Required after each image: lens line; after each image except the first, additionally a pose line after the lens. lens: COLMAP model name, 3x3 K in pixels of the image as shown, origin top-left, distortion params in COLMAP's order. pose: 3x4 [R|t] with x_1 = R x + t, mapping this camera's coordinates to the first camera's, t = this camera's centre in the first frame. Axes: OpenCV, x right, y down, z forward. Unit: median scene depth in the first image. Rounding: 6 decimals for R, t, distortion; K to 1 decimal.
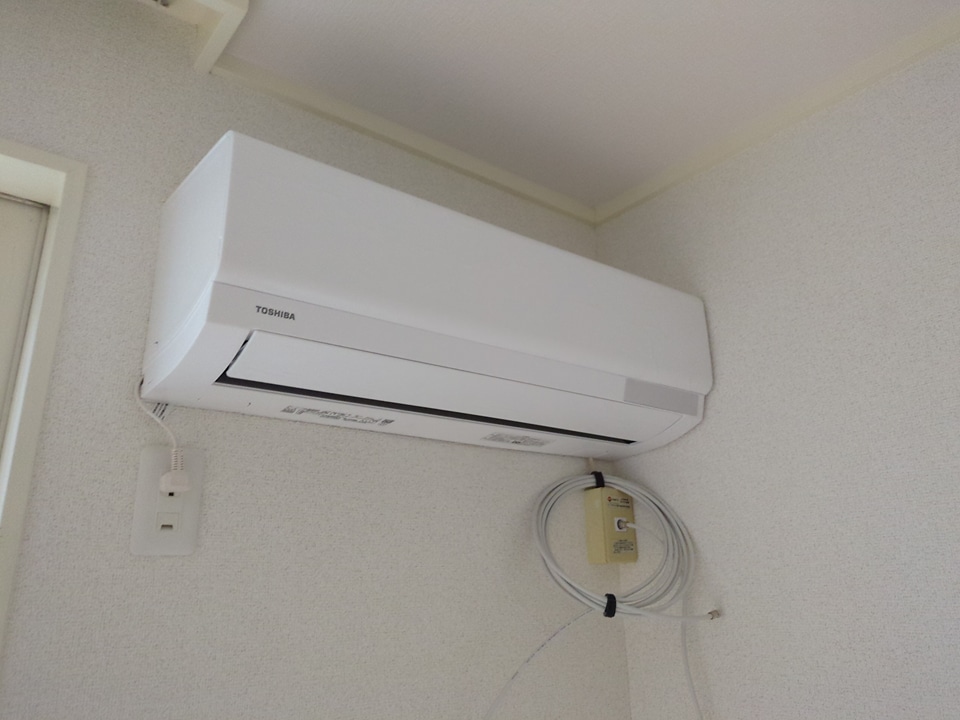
lens RADIAL K [[717.5, 0, 479.5], [0, 717.5, 357.1], [0, 0, 1]] dist [0.025728, -0.016796]
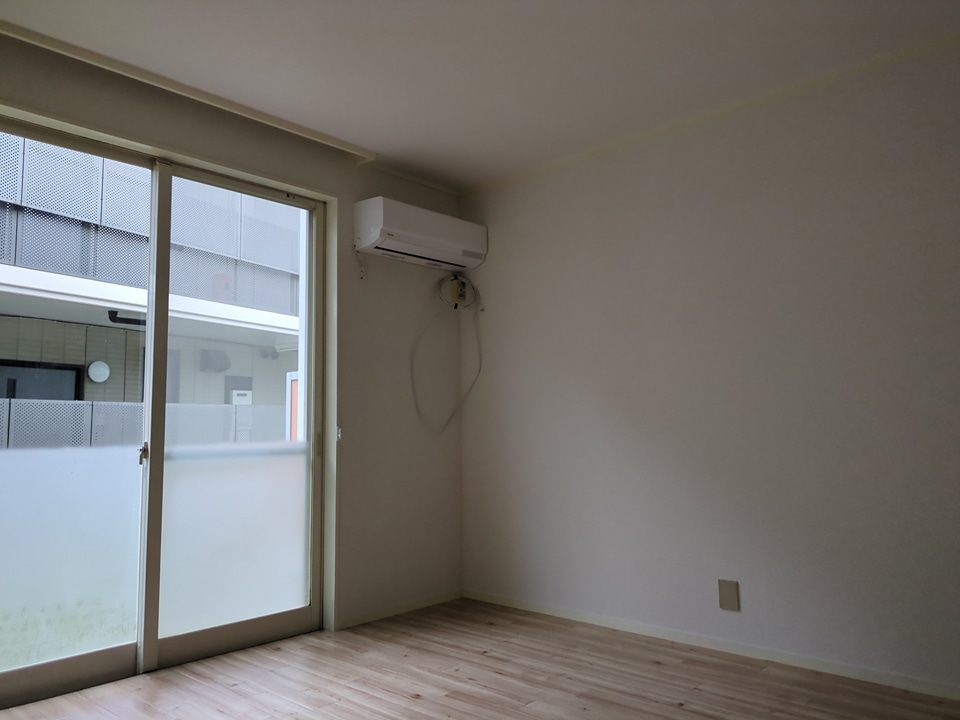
lens RADIAL K [[717.5, 0, 485.0], [0, 717.5, 358.3], [0, 0, 1]] dist [0.025728, -0.016796]
pose [[0.983914, 0.016659, 0.177862, -0.341733], [-0.053987, 0.976816, 0.207159, -0.195433], [-0.170287, -0.213429, 0.962003, -2.735236]]
